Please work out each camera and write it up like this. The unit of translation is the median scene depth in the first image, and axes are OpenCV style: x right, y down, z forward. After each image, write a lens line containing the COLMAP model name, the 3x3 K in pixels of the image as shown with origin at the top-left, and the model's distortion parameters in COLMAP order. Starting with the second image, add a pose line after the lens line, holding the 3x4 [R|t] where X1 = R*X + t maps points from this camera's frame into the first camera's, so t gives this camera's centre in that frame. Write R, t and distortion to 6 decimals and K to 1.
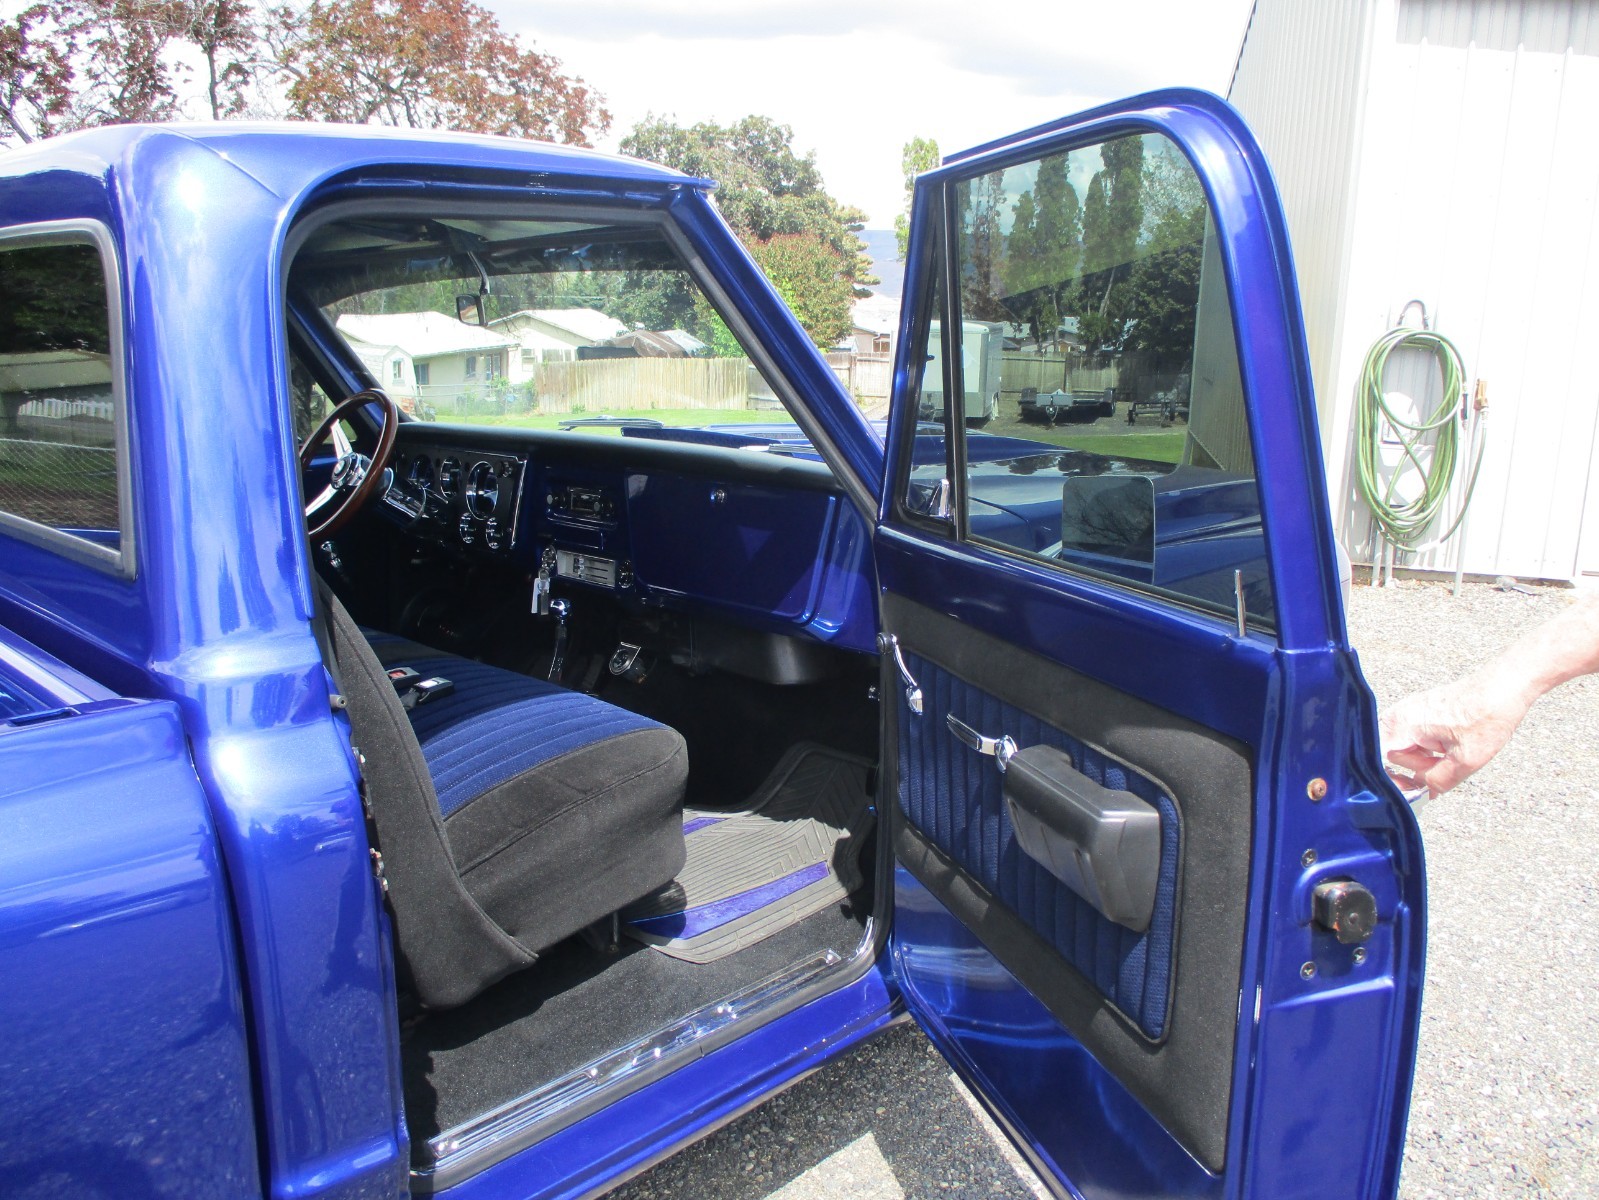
lens RADIAL K [[1329.5, 0, 798.5], [0, 1329.5, 576.4], [0, 0, 1]] dist [-0.037953, 0.003703]
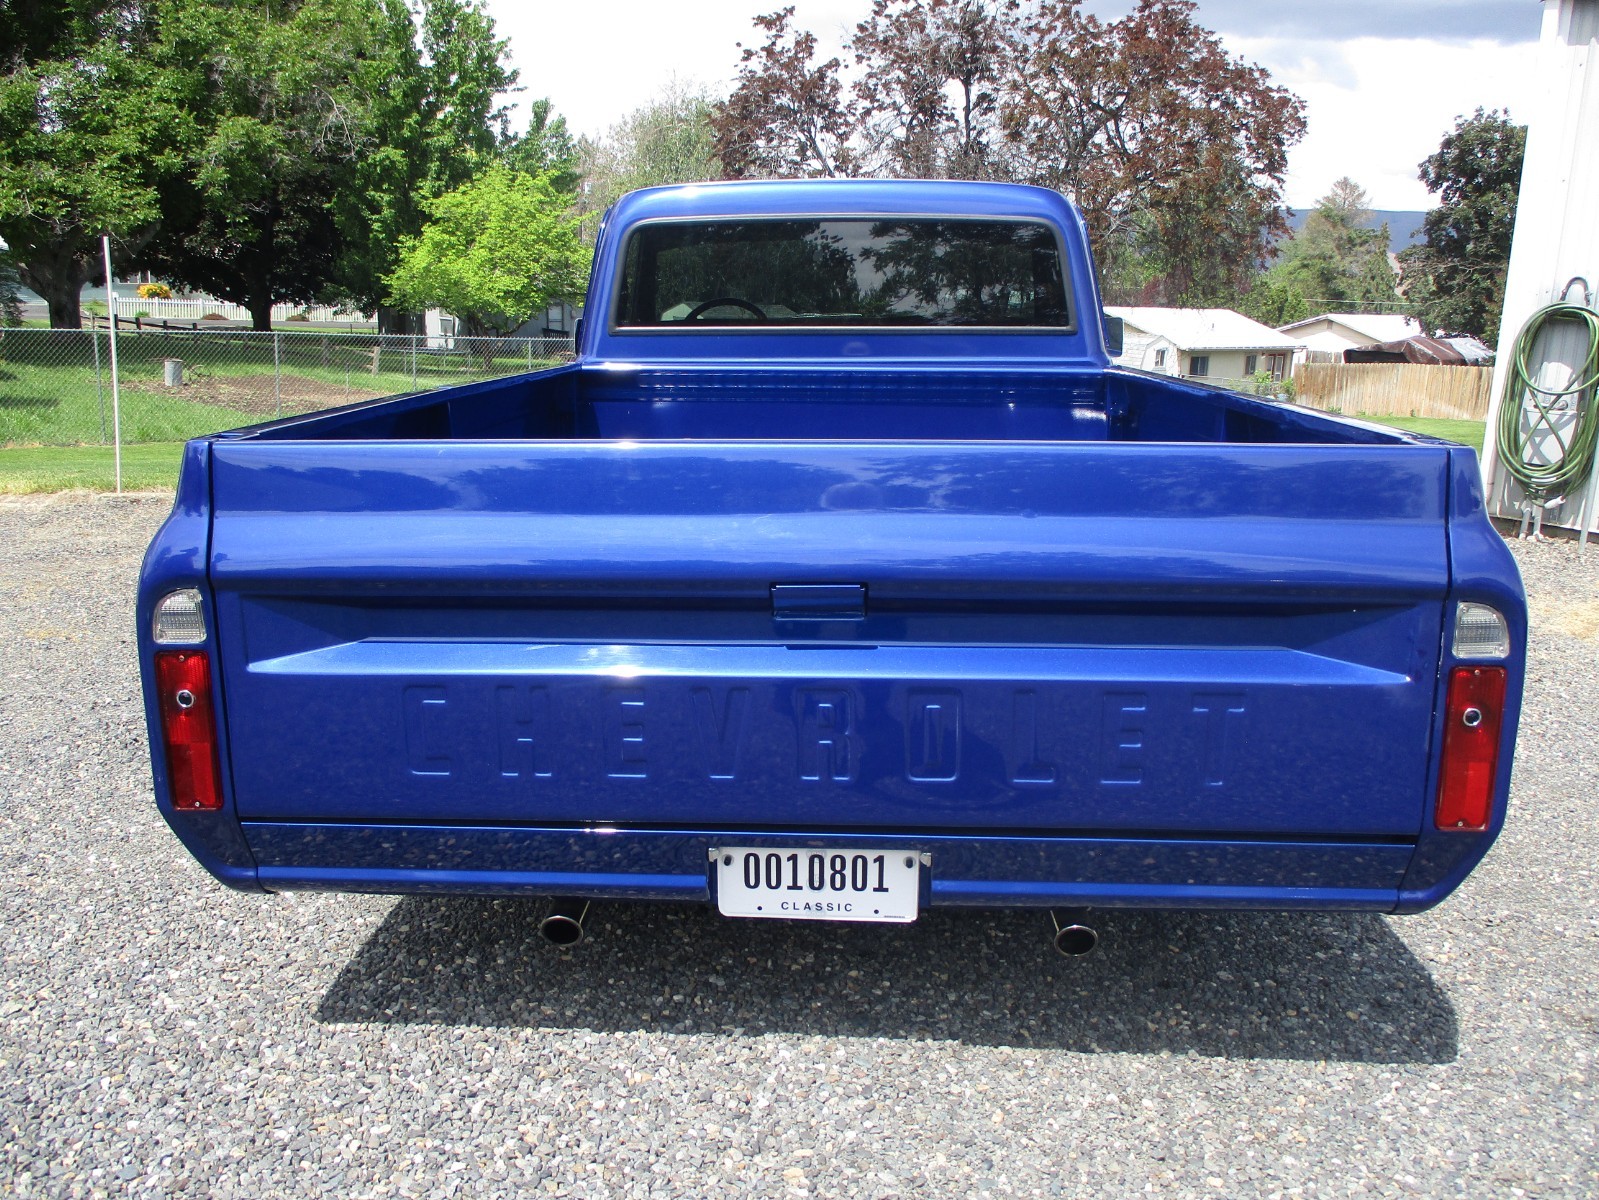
lens RADIAL K [[1329.5, 0, 822.2], [0, 1329.5, 575.0], [0, 0, 1]] dist [-0.037953, 0.003703]
pose [[0.818662, 0.134853, -0.558218, 0.172222], [-0.137408, 0.989801, 0.037597, 0.022536], [0.557595, 0.045924, 0.828842, -0.068741]]
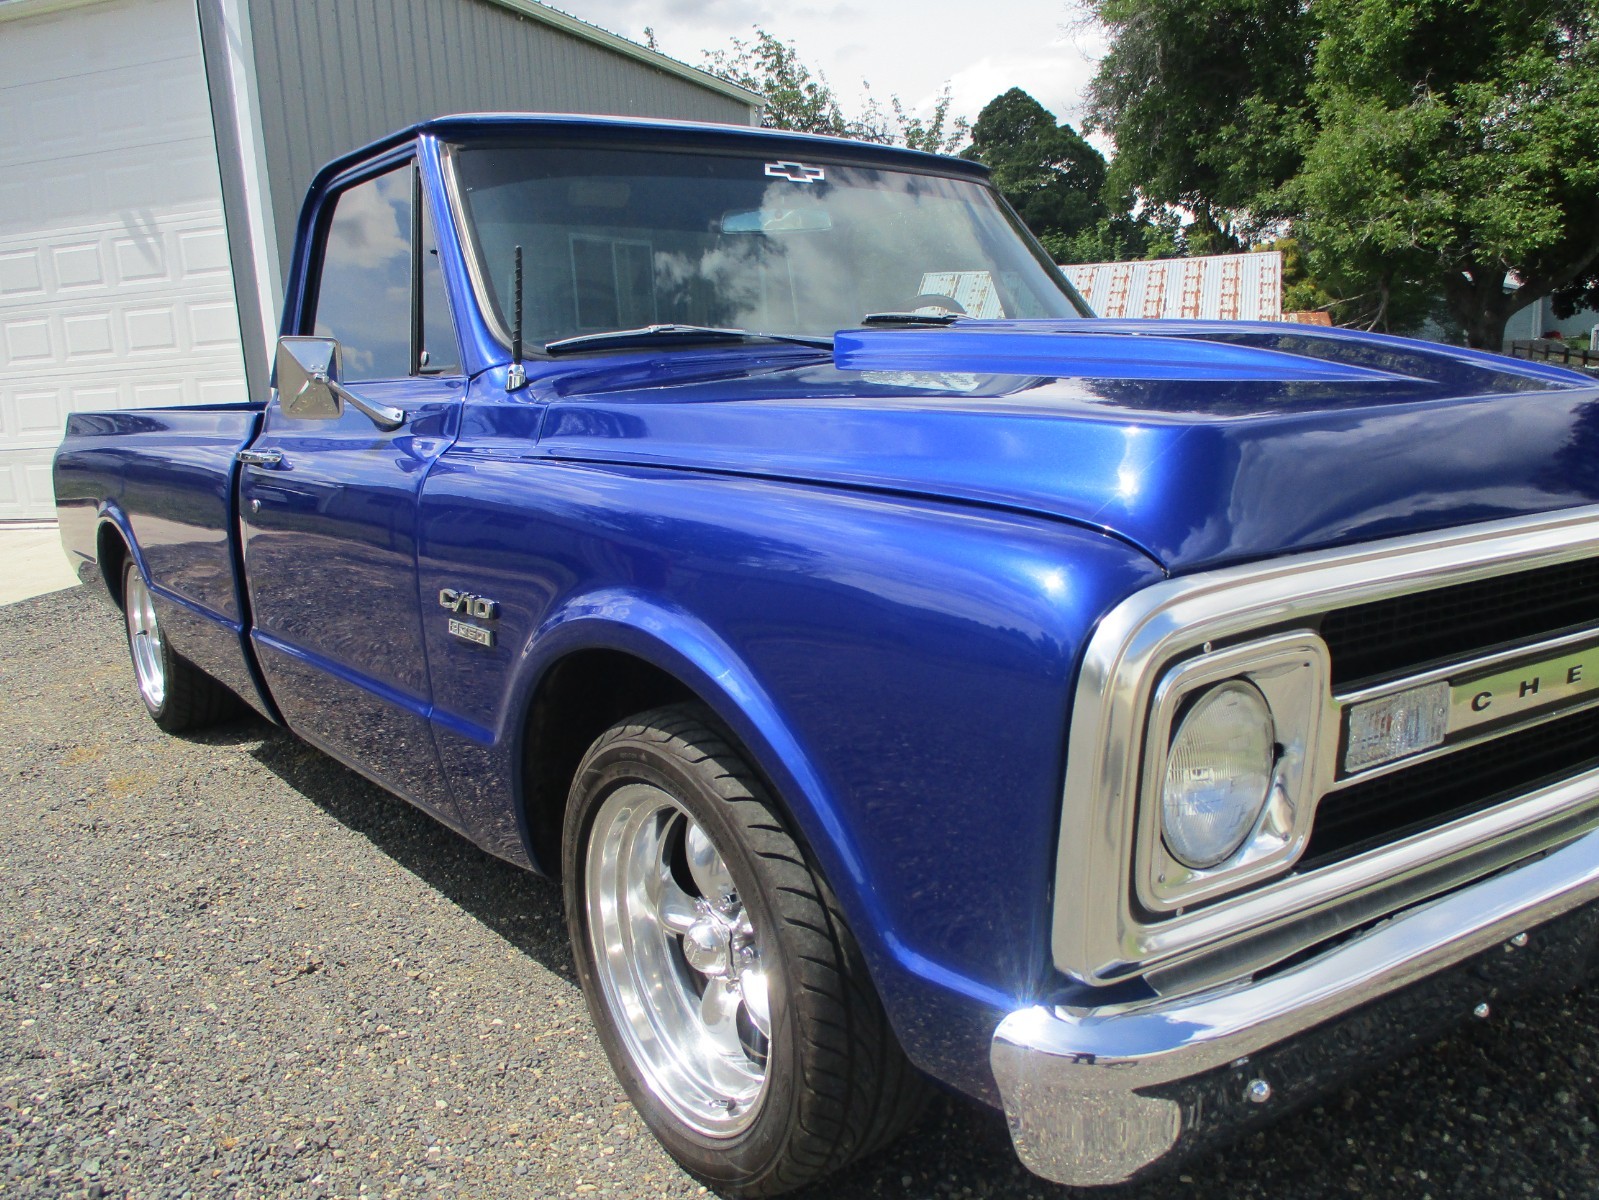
lens RADIAL K [[1329.5, 0, 794.8], [0, 1329.5, 553.6], [0, 0, 1]] dist [-0.037953, 0.003703]
pose [[-0.109469, 0.161368, -0.980804, 0.096184], [-0.169541, 0.969244, 0.178389, -0.013390], [0.979425, 0.185814, -0.078744, 0.117896]]
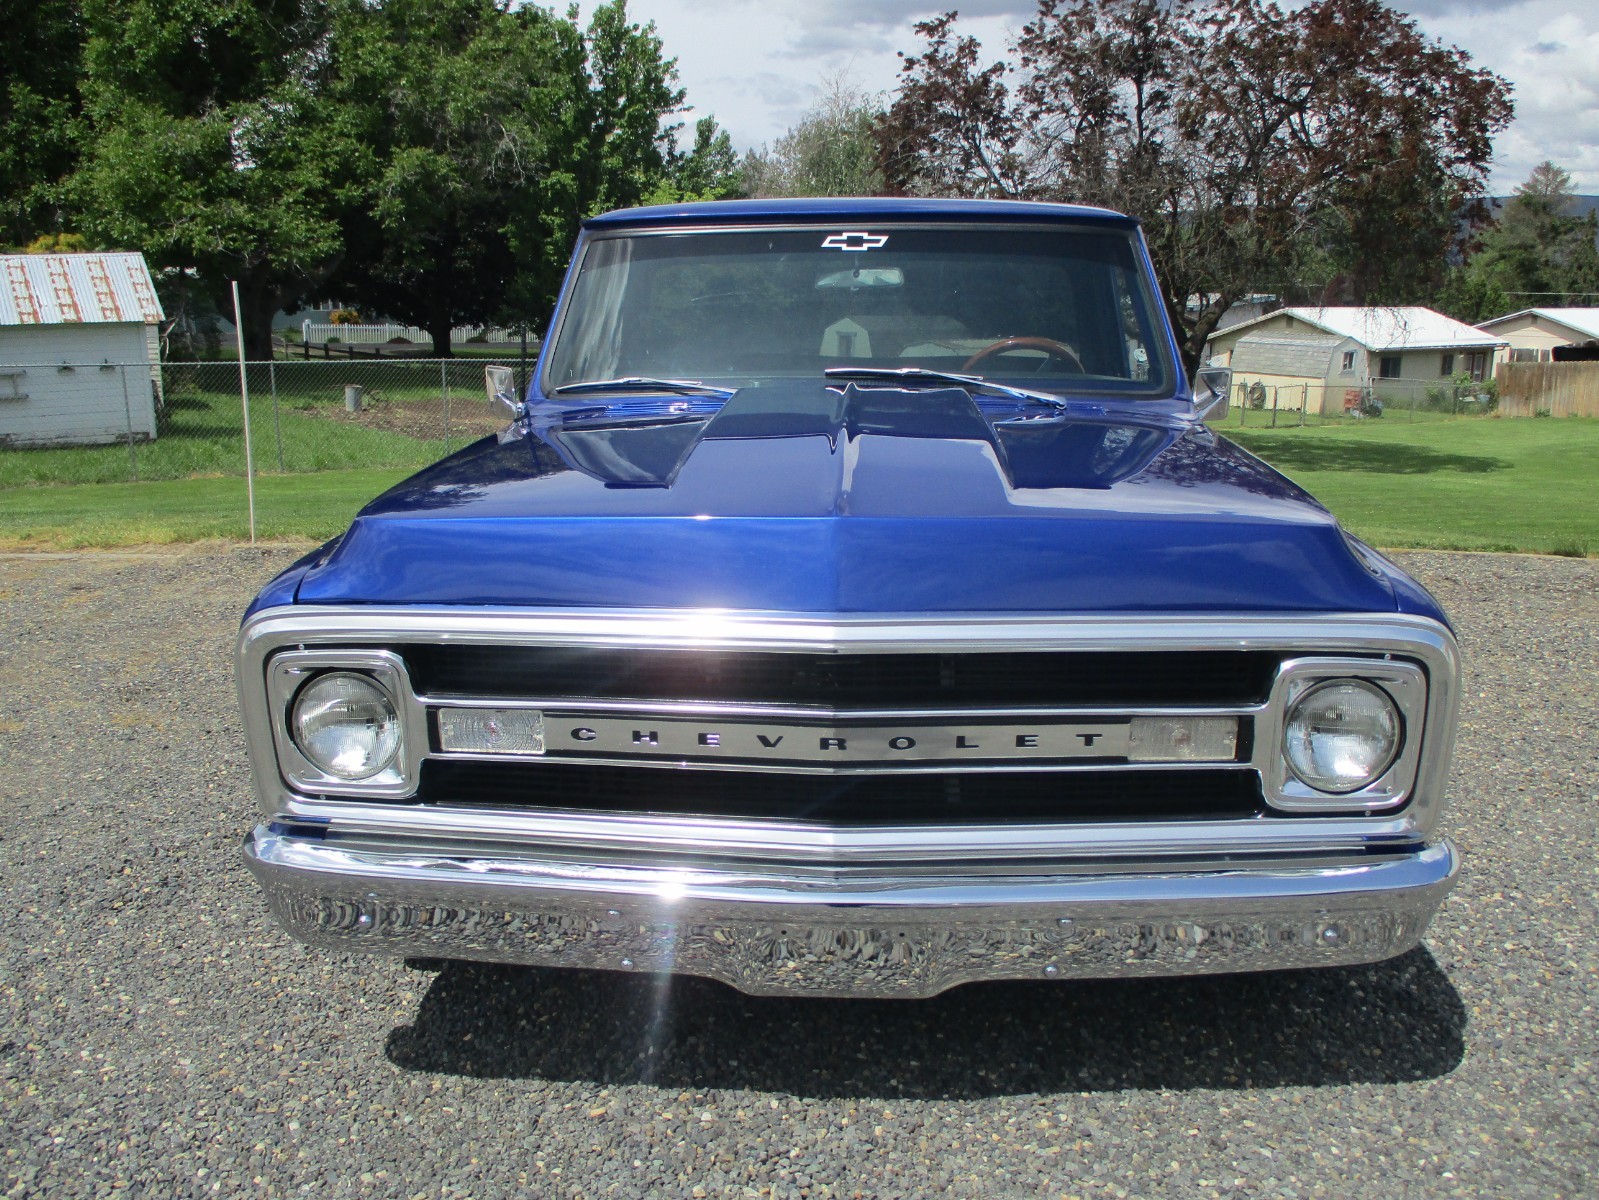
lens RADIAL K [[1329.5, 0, 820.4], [0, 1329.5, 572.2], [0, 0, 1]] dist [-0.037953, 0.003703]
pose [[0.740395, 0.126926, -0.660080, 0.156866], [-0.128203, 0.990648, 0.046689, 0.012906], [0.659833, 0.050056, 0.749743, -0.044256]]
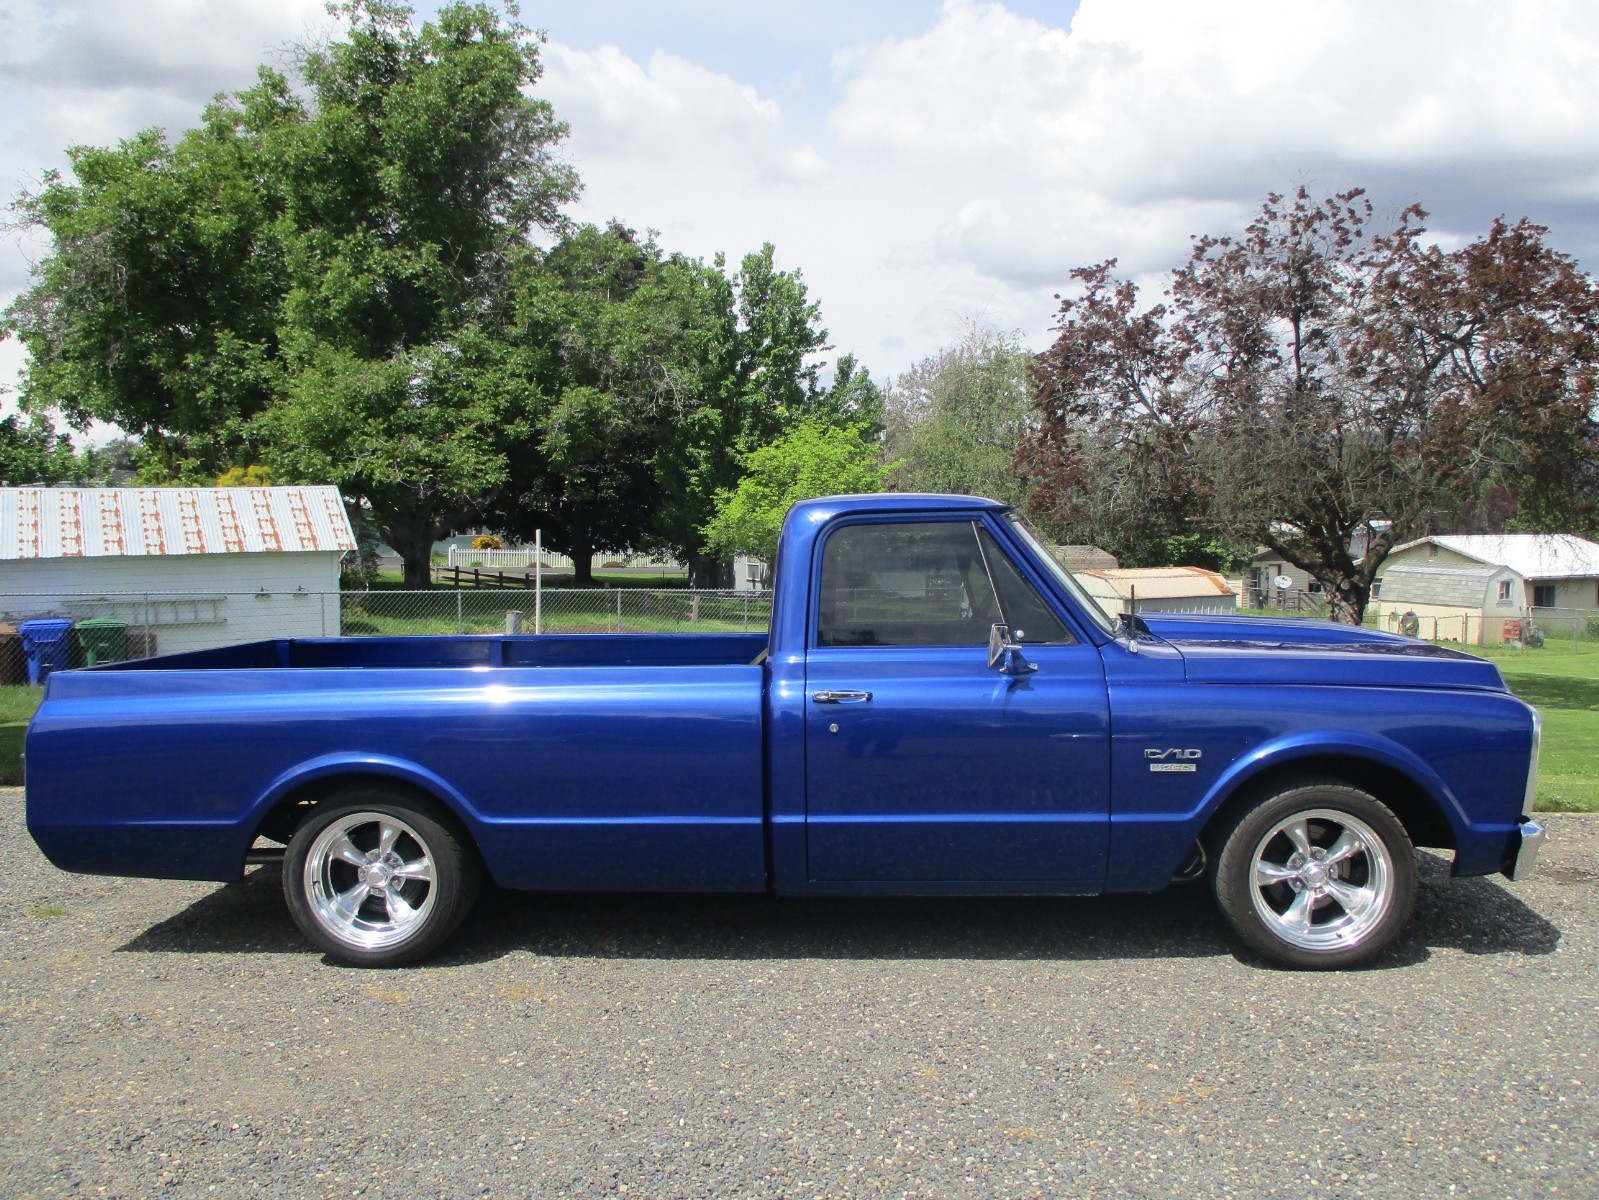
lens RADIAL K [[1329.5, 0, 813.0], [0, 1329.5, 566.5], [0, 0, 1]] dist [-0.037953, 0.003703]
pose [[0.679011, 0.015454, -0.733966, 0.123597], [-0.141904, 0.983686, -0.110567, 0.011716], [0.720283, 0.179228, 0.670126, -0.071739]]
